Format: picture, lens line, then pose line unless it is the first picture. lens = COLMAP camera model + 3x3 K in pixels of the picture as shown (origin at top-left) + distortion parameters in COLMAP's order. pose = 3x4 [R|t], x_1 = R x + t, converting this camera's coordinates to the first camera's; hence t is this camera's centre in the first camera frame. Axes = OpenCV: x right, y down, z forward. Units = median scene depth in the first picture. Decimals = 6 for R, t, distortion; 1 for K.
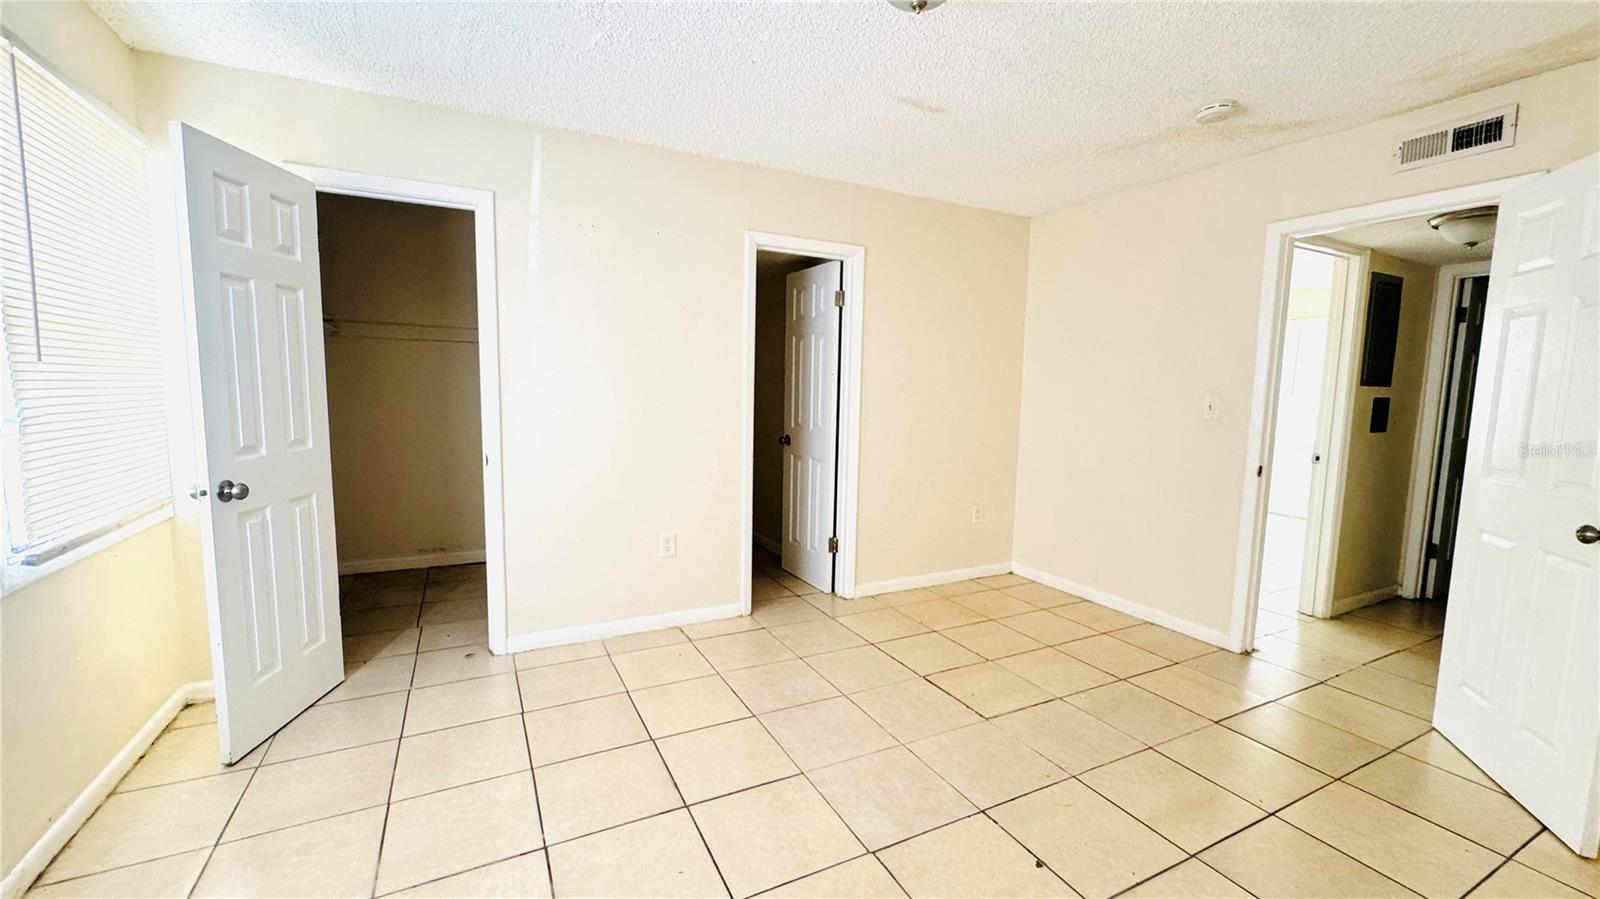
lens RADIAL K [[643.1, 0, 802.5], [0, 643.1, 450.8], [0, 0, 1]] dist [0.000318, 0.000012]
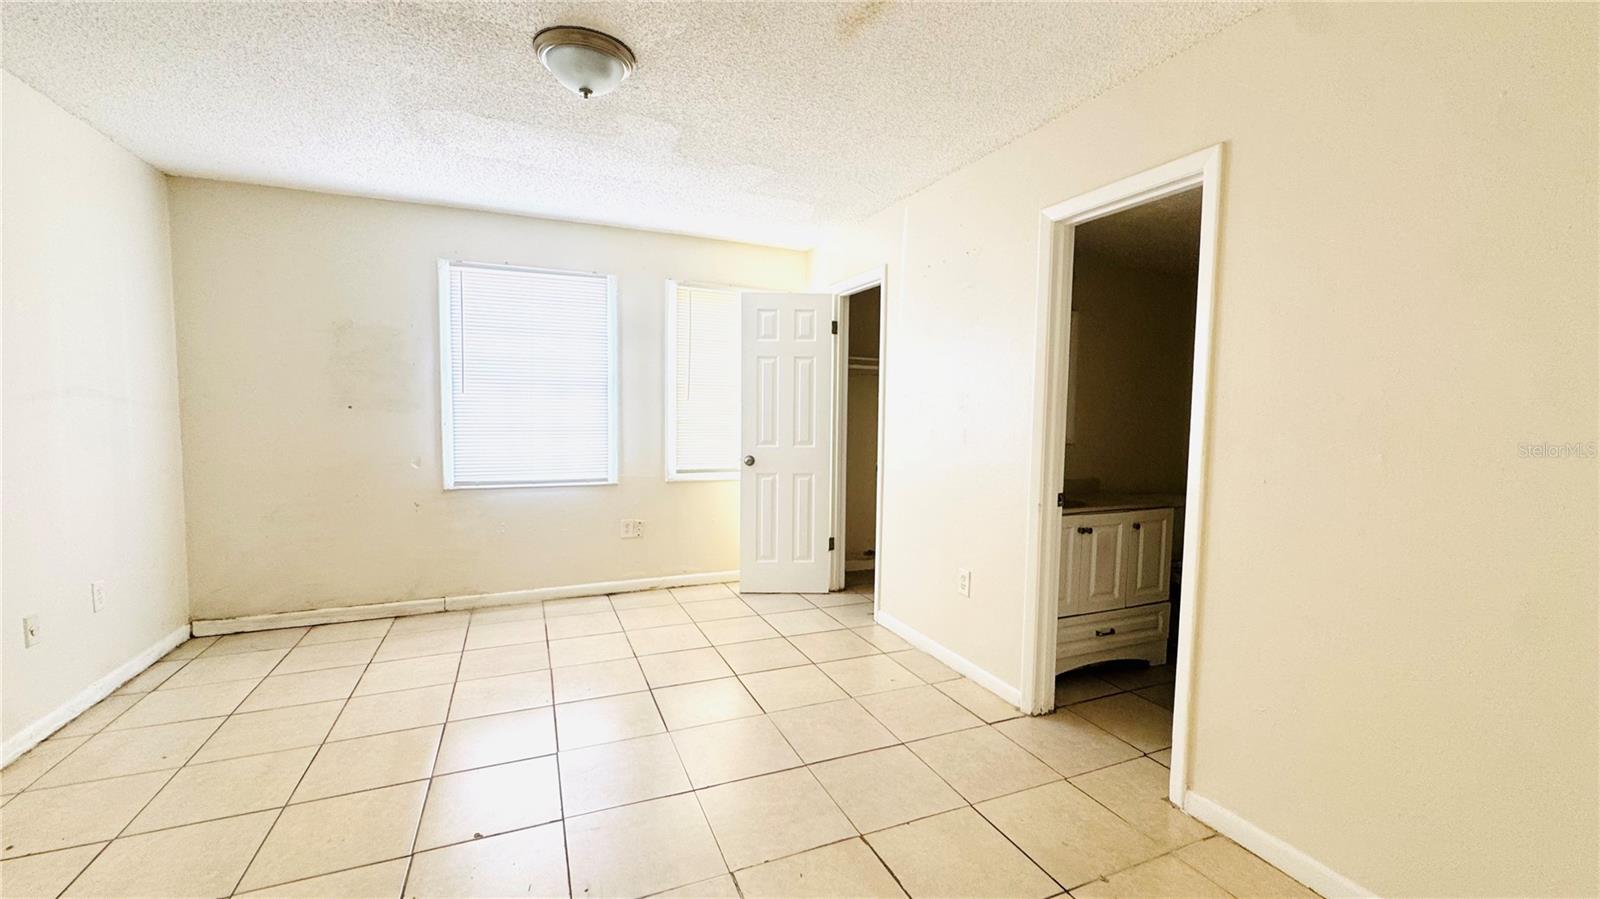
lens RADIAL K [[643.1, 0, 802.5], [0, 643.1, 450.8], [0, 0, 1]] dist [0.000318, 0.000012]
pose [[-0.071663, 0.046468, -0.996346, 0.846372], [-0.125008, 0.990619, 0.055192, -0.073554], [0.989564, 0.128506, -0.065182, 0.941705]]
